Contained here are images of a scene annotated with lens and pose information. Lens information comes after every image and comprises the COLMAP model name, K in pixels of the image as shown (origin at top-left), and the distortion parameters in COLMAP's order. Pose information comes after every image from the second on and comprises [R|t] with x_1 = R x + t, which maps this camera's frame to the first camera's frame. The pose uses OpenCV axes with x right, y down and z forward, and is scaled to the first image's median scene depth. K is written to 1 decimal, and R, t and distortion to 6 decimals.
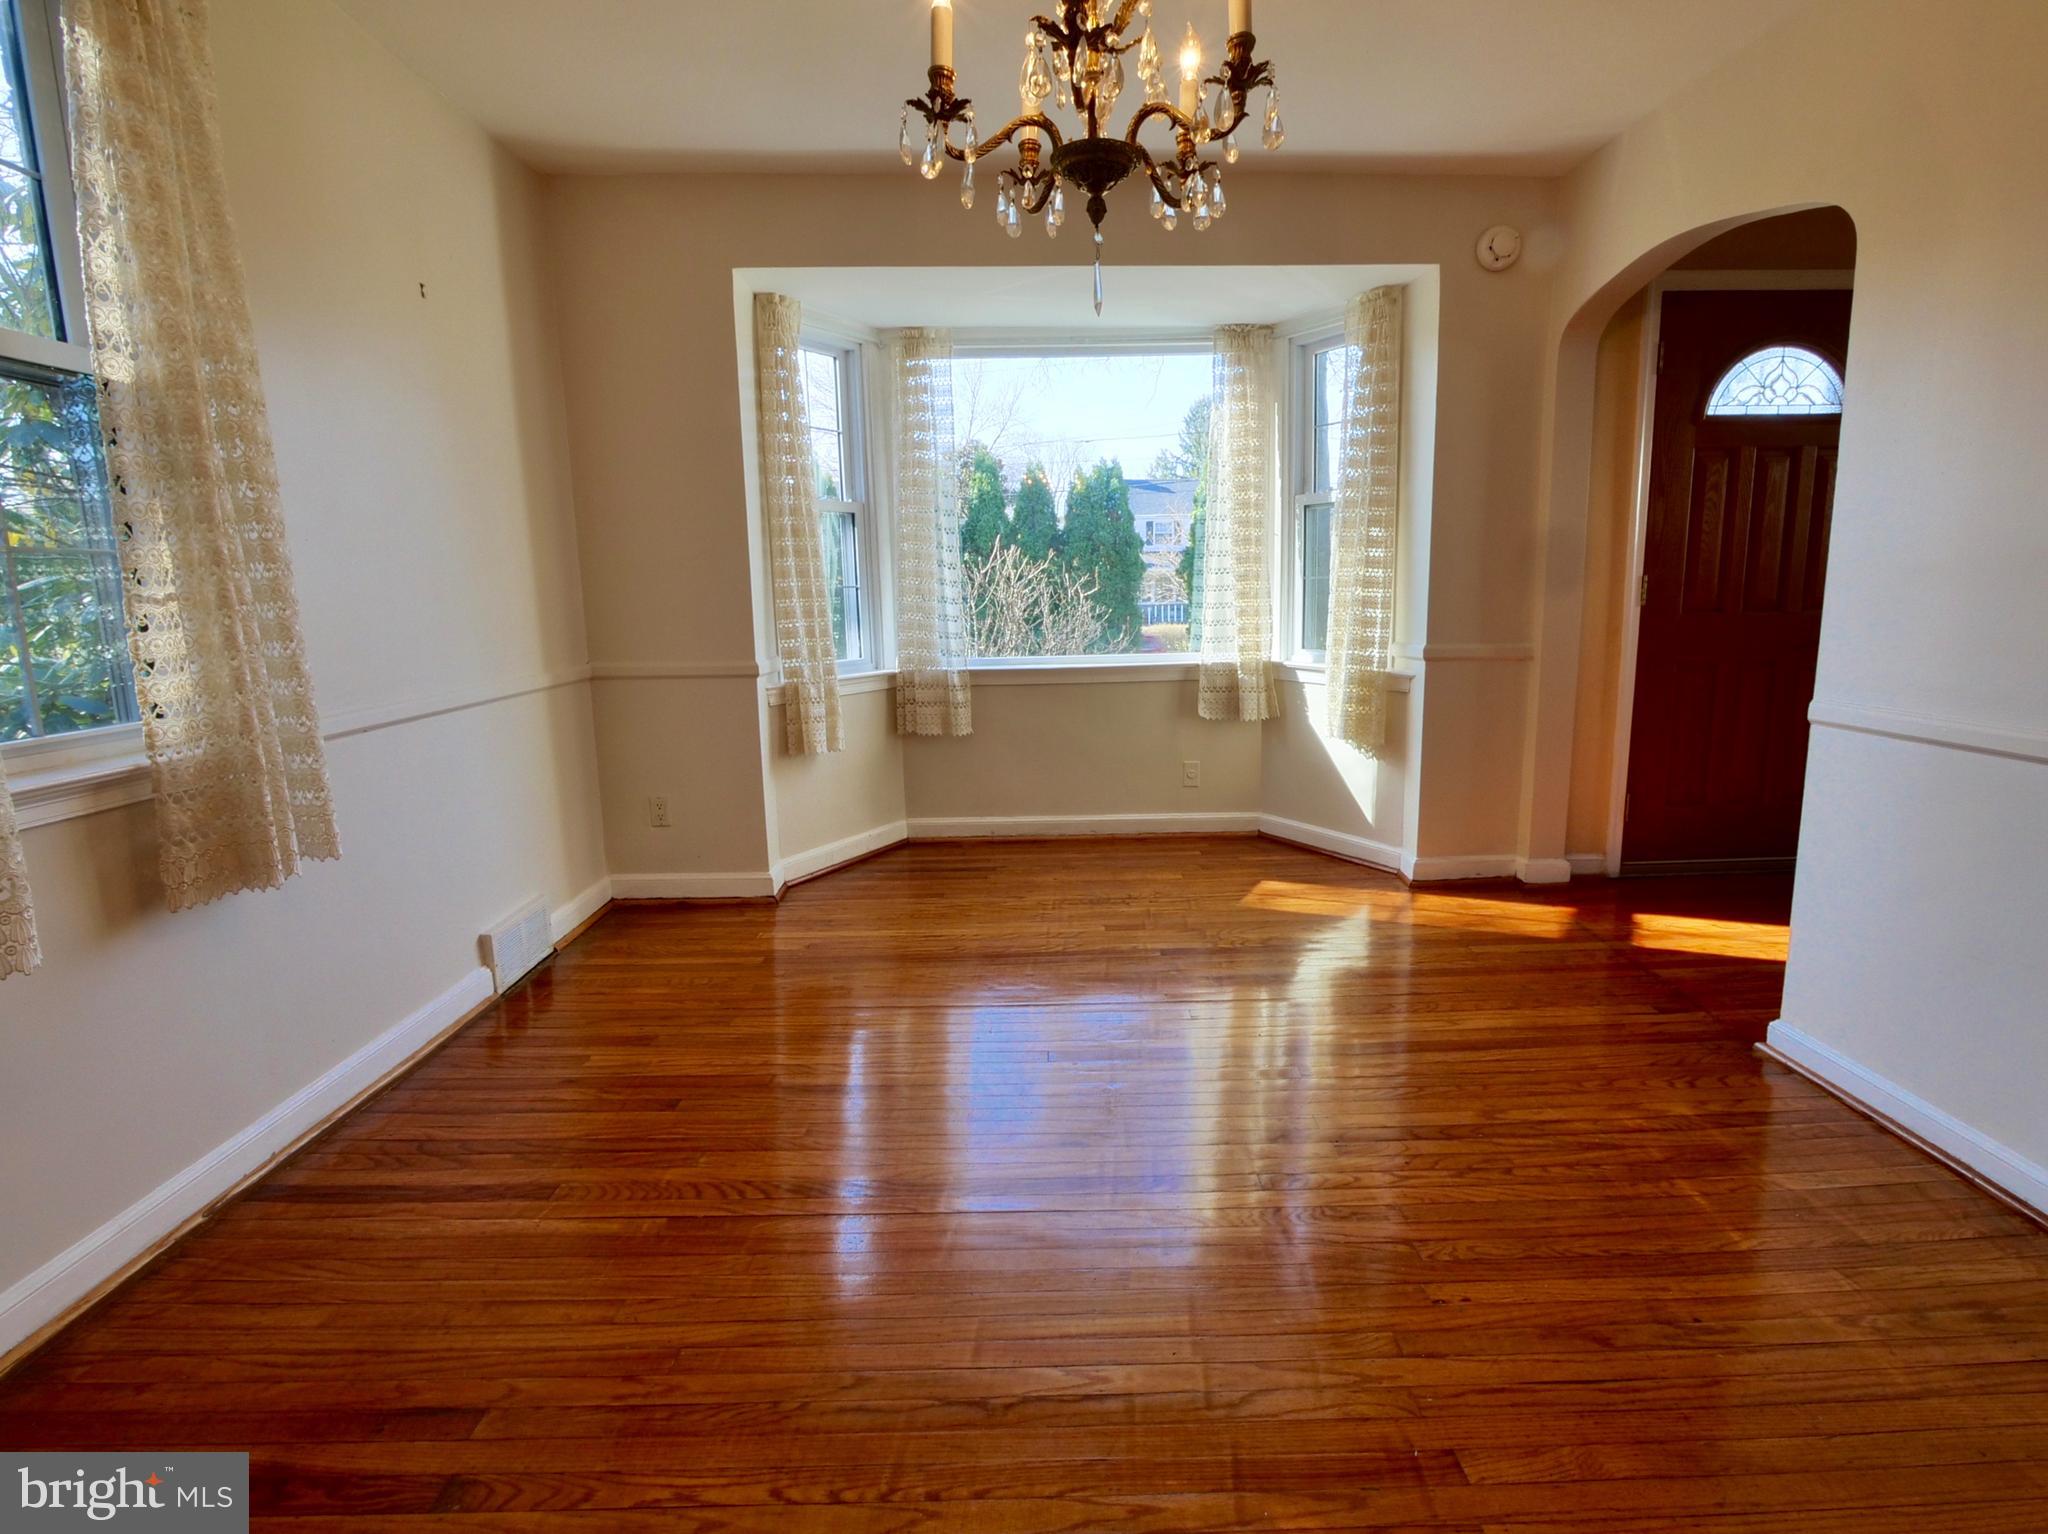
lens RADIAL K [[952.8, 0, 1057.8], [0, 952.8, 740.2], [0, 0, 1]] dist [-0.002550, 0.000165]
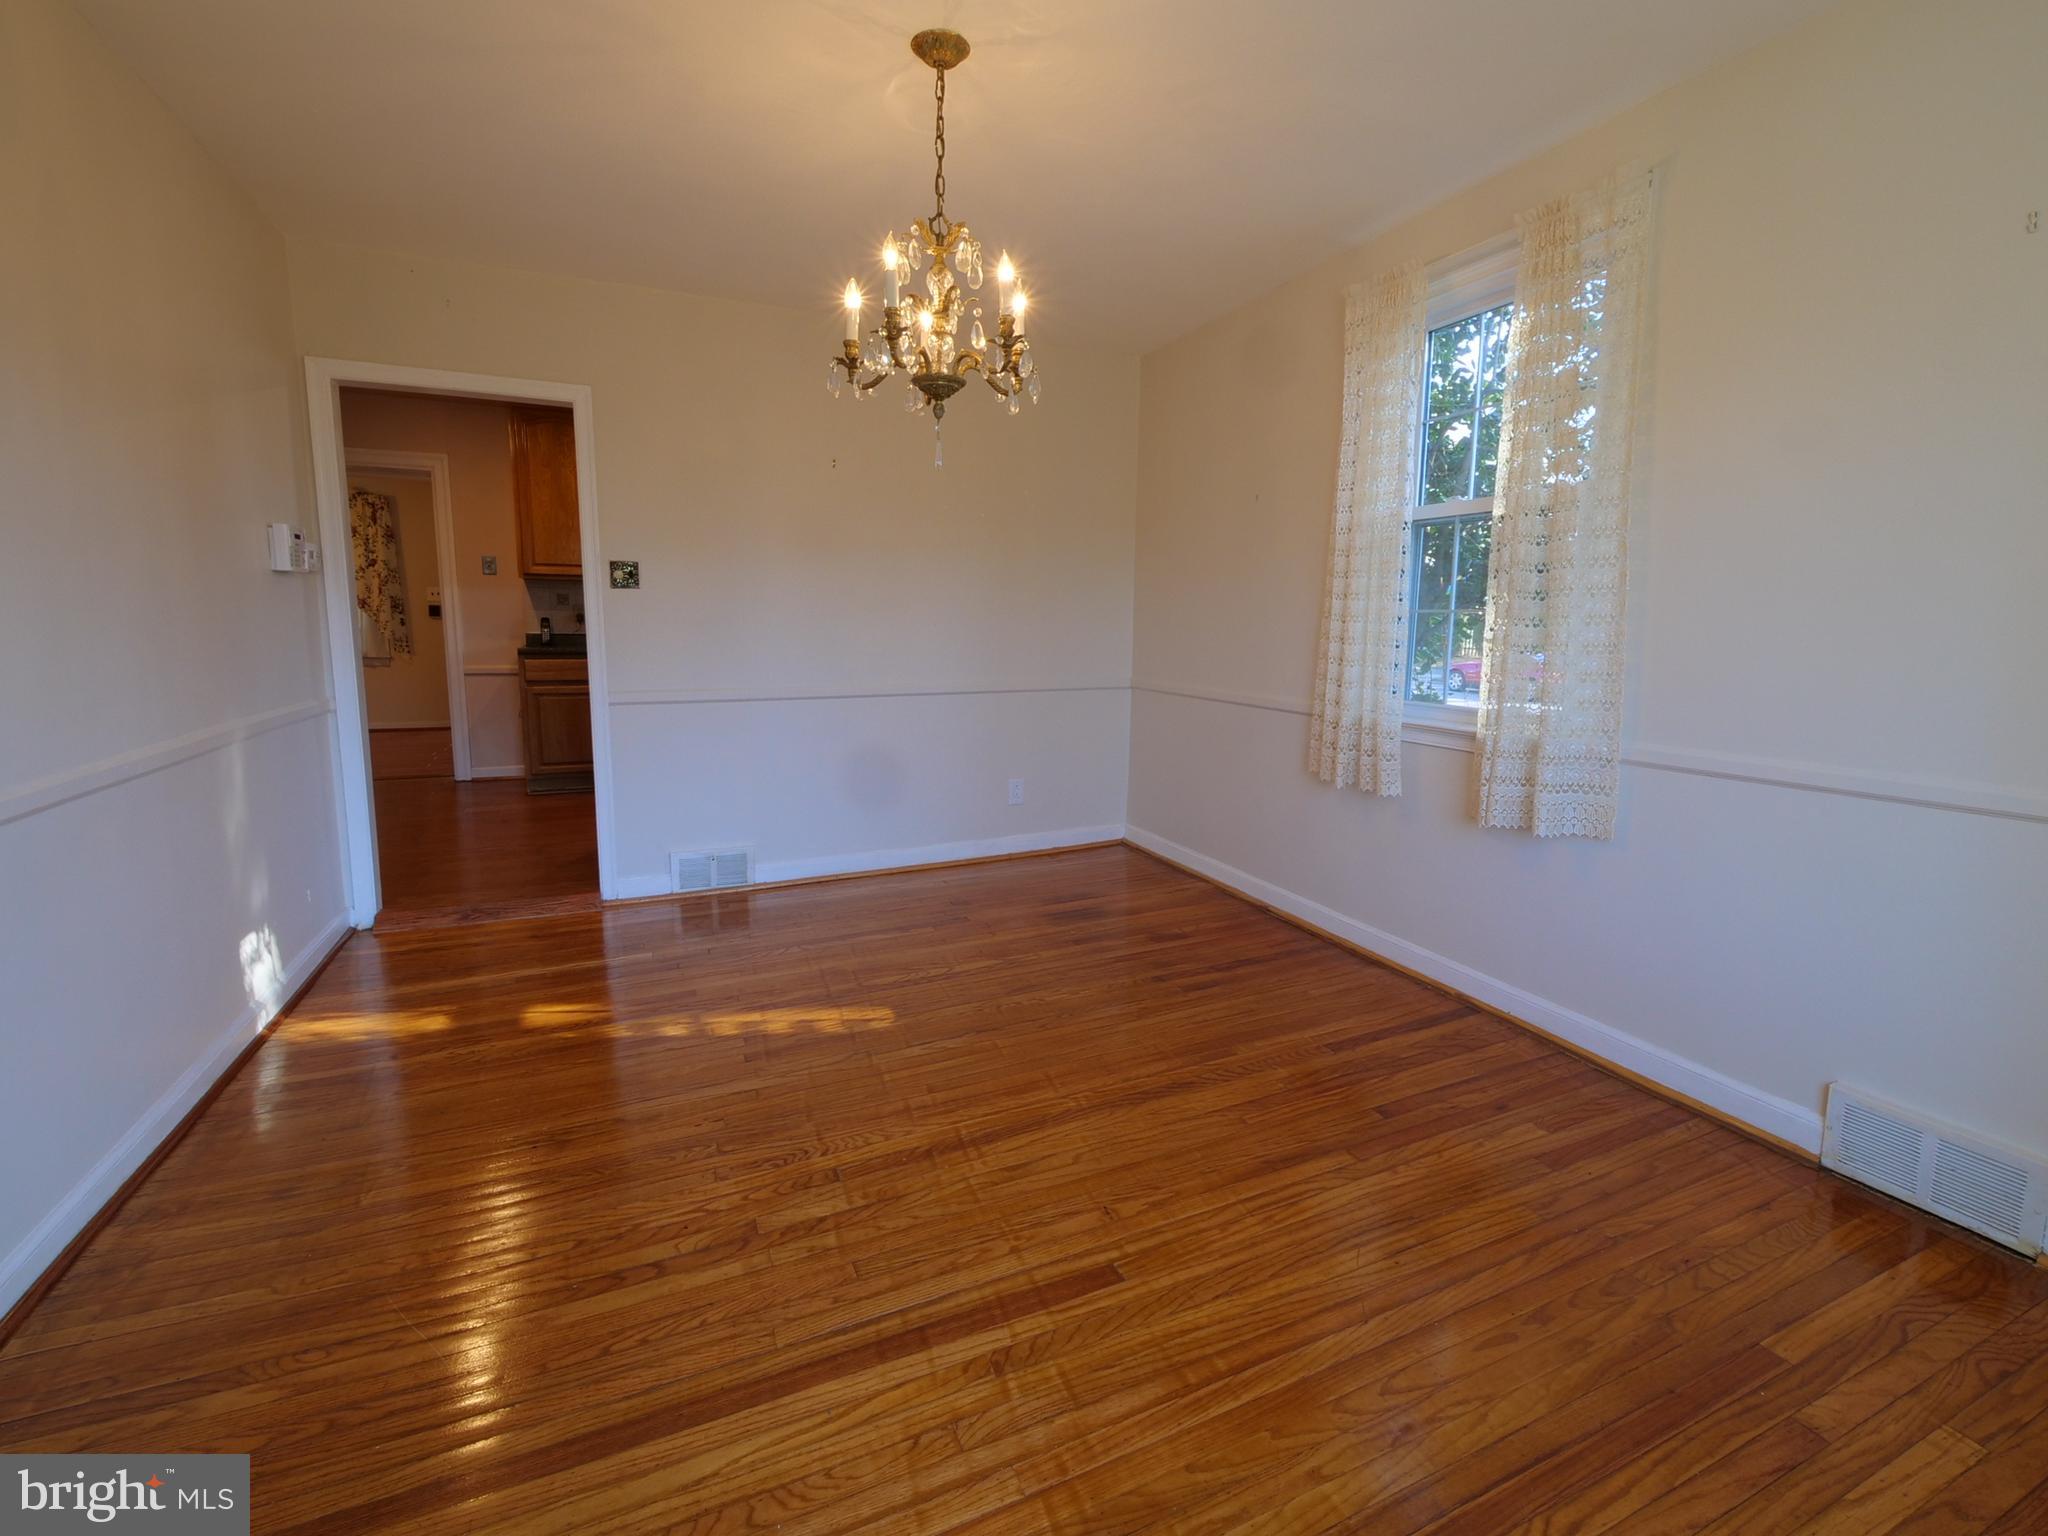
lens RADIAL K [[907.4, 0, 1045.9], [0, 907.4, 742.3], [0, 0, 1]] dist [-0.003216, -0.000295]
pose [[-0.919703, 0.059831, -0.388029, 0.189329], [-0.056087, 0.958162, 0.280677, -0.169343], [0.388587, 0.279903, -0.877869, 0.963811]]
